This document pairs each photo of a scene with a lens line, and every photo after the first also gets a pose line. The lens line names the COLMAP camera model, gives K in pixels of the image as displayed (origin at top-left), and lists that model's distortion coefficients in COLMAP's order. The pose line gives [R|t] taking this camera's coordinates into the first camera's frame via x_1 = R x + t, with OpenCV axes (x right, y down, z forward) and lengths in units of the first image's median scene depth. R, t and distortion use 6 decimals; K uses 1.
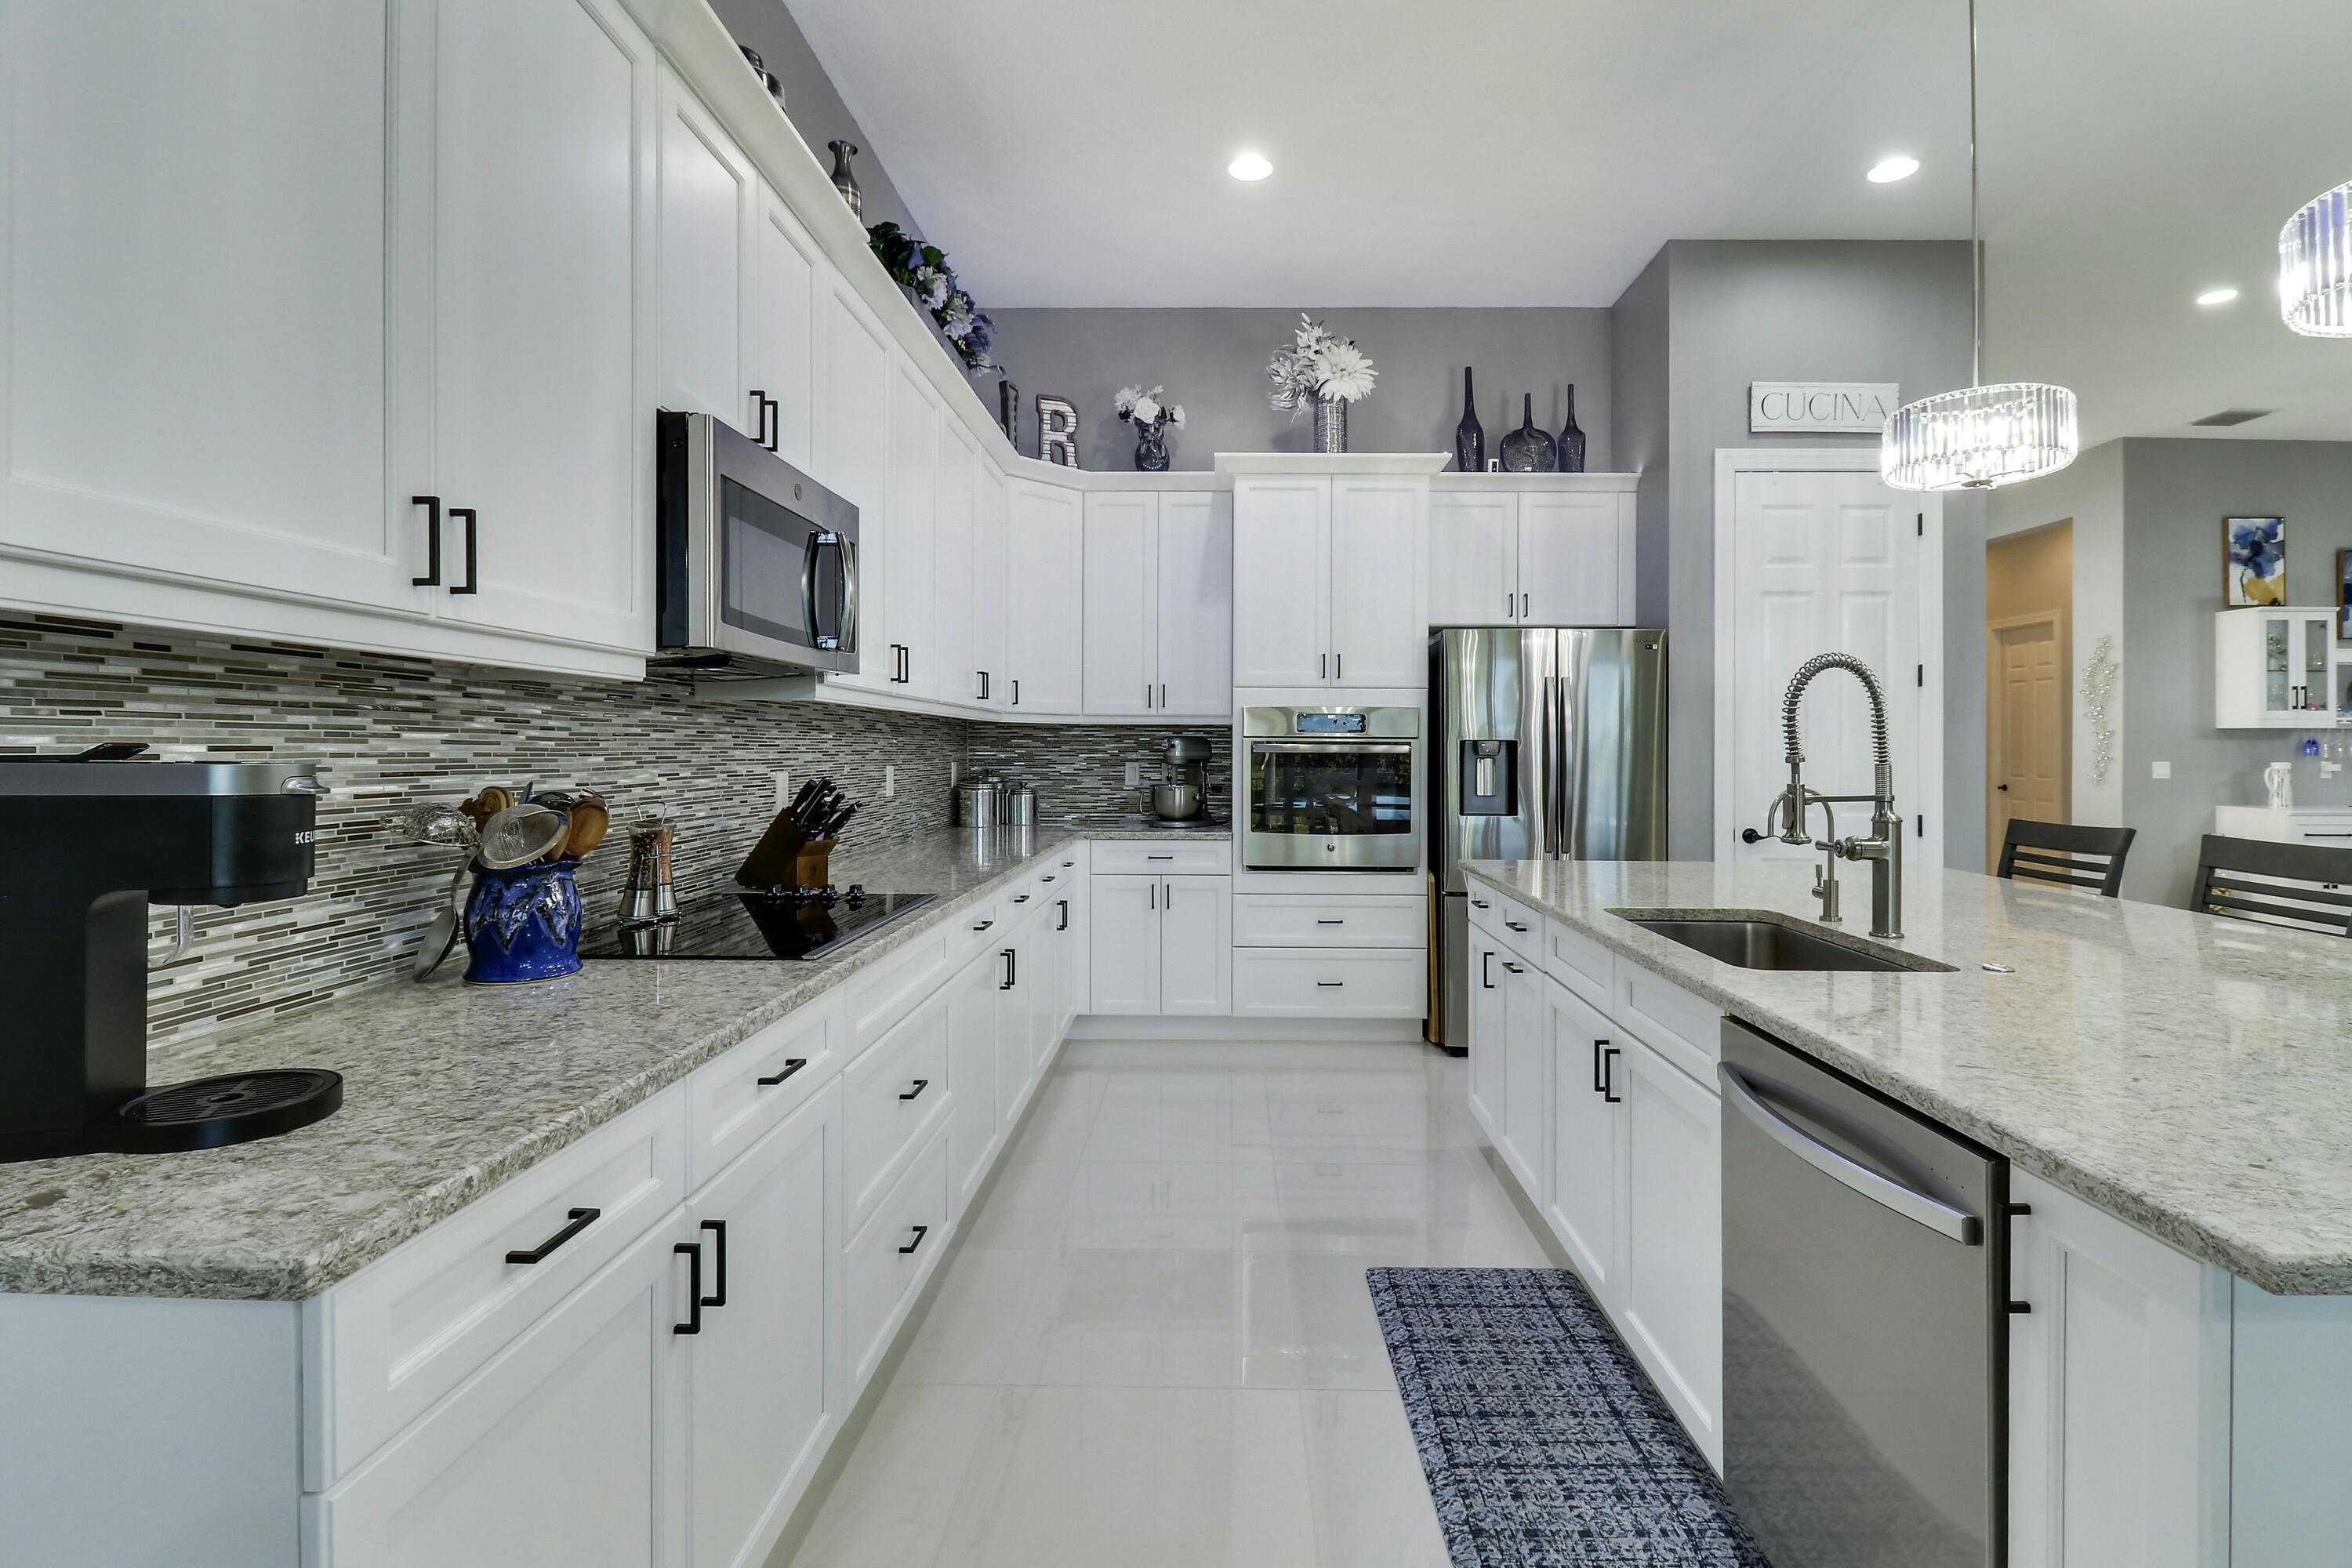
lens RADIAL K [[1099.9, 0, 1183.1], [0, 1099.9, 764.7], [0, 0, 1]] dist [0.003850, -0.016874]
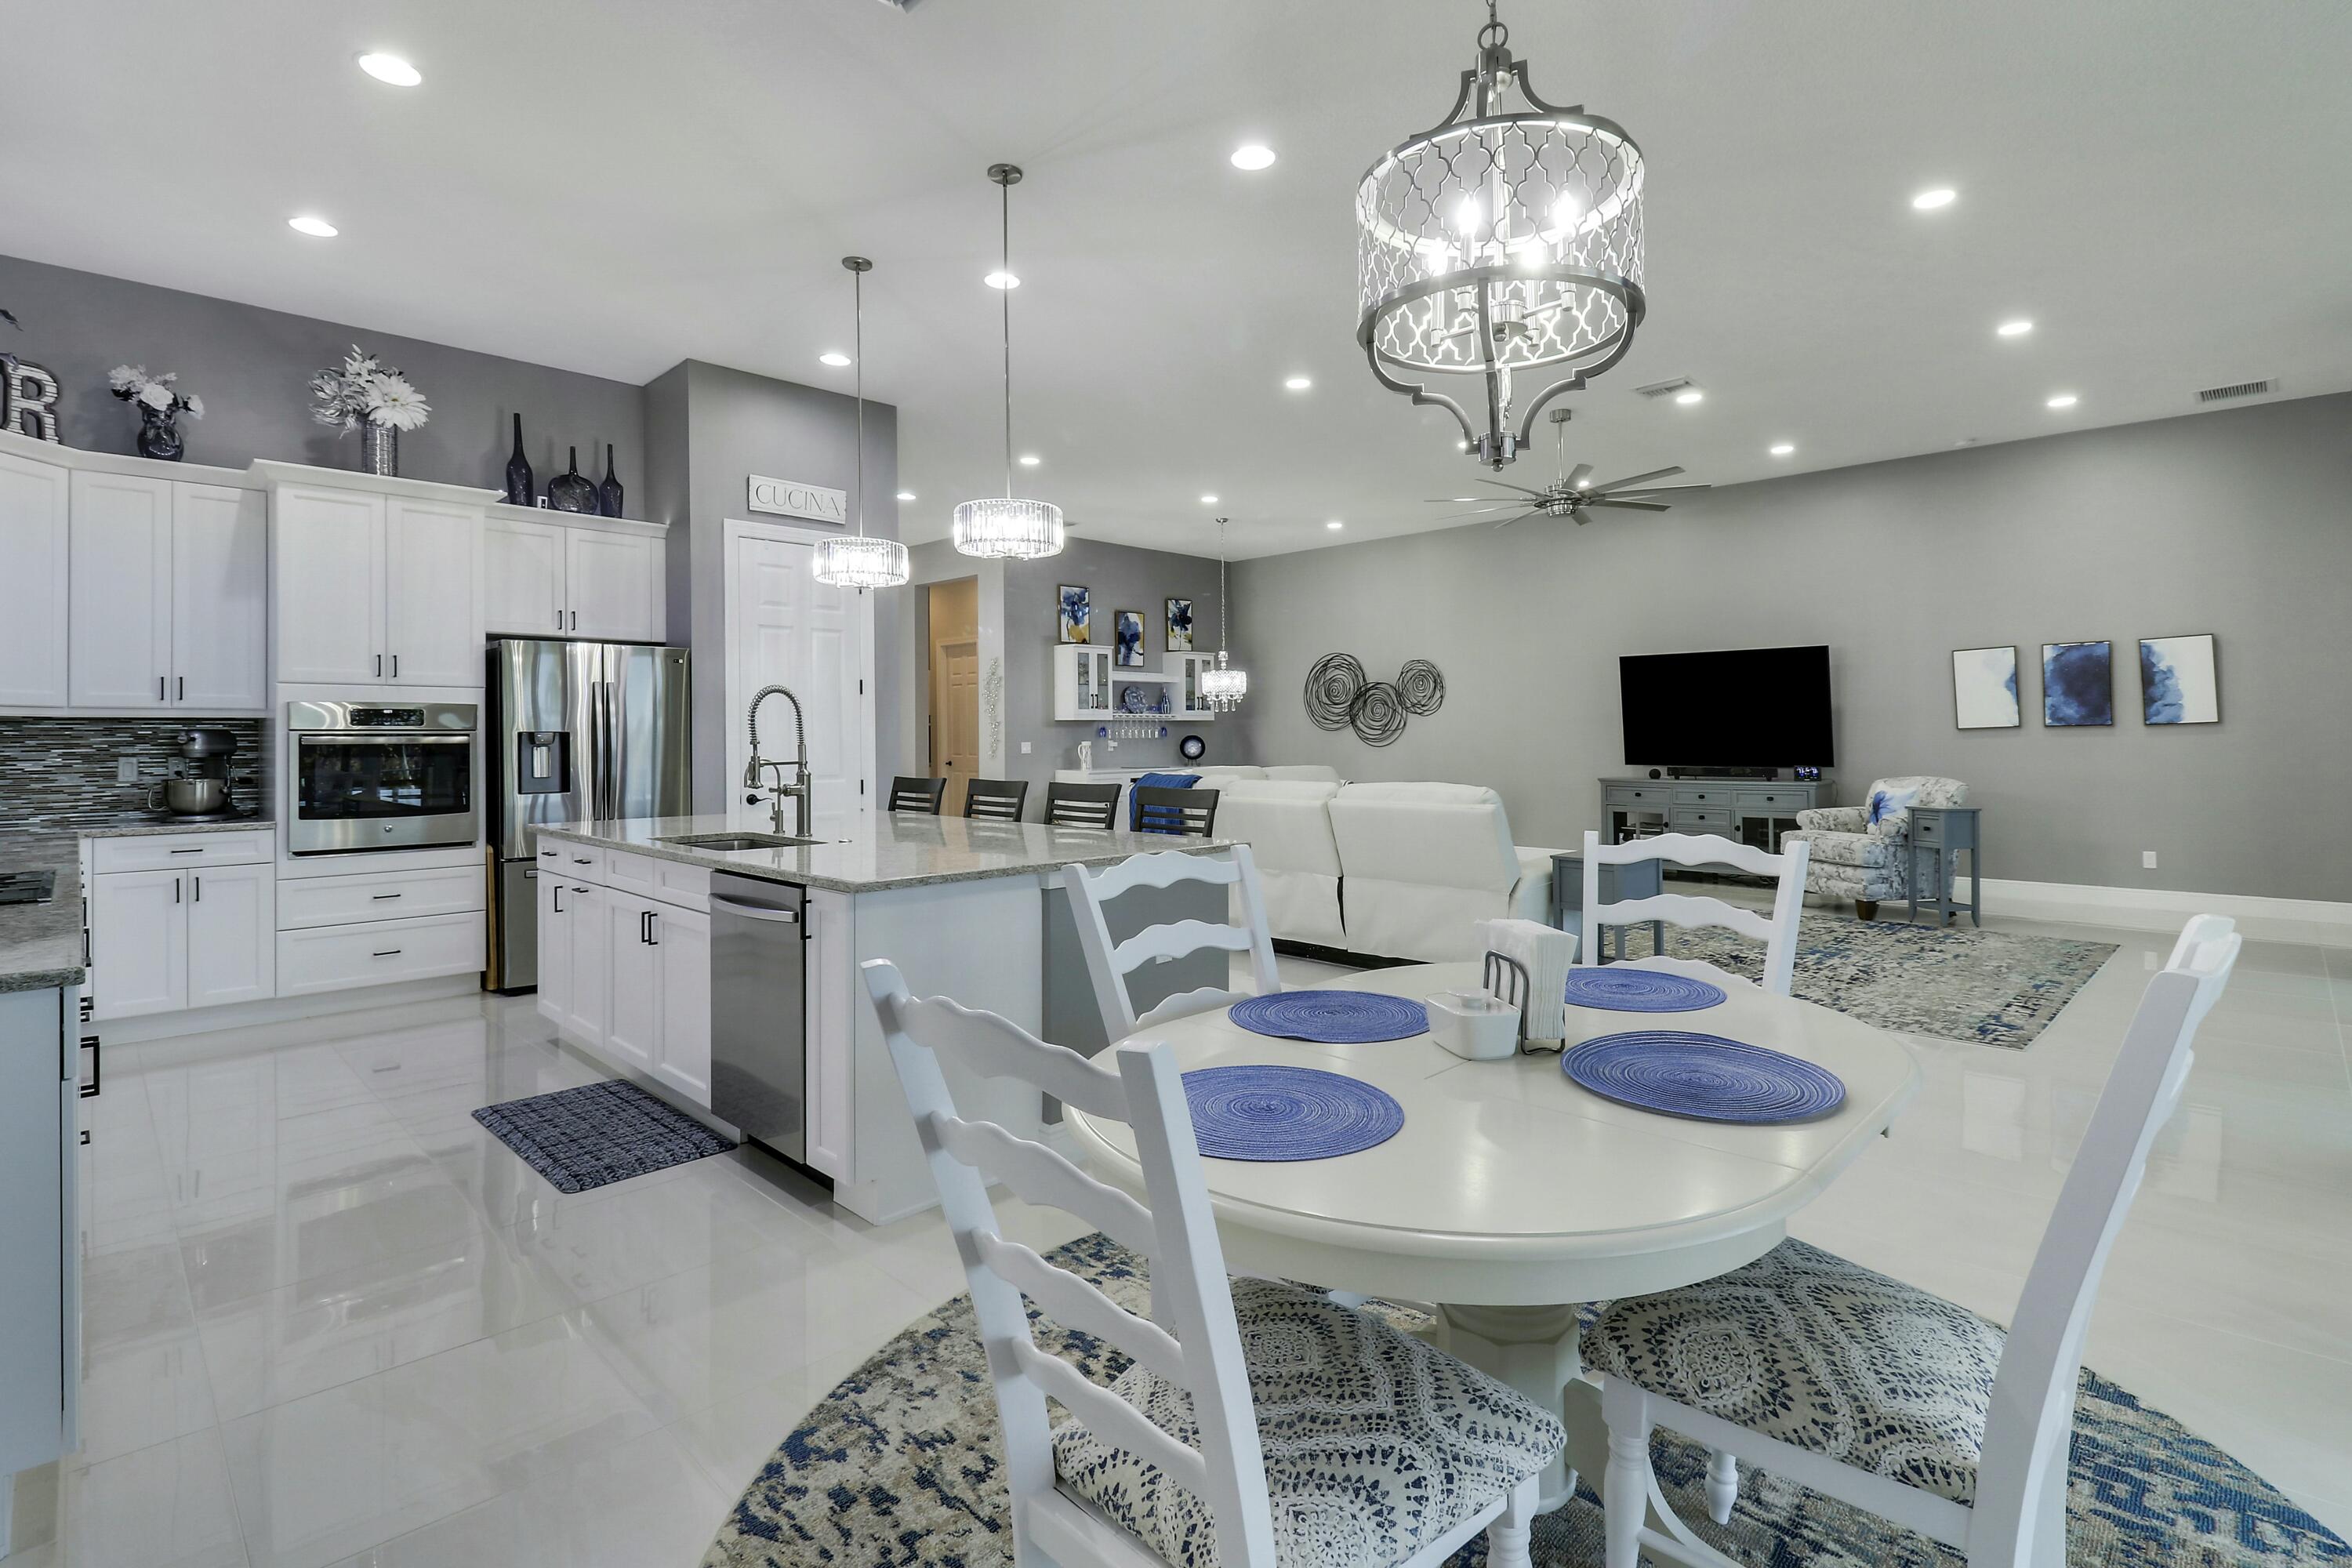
lens RADIAL K [[1114.6, 0, 1204.7], [0, 1114.6, 720.8], [0, 0, 1]] dist [0.006650, -0.020173]
pose [[0.669208, 0.000575, 0.743075, -0.139624], [0.021172, 0.999579, -0.019840, 0.005320], [-0.742773, 0.029010, 0.668914, -0.347360]]
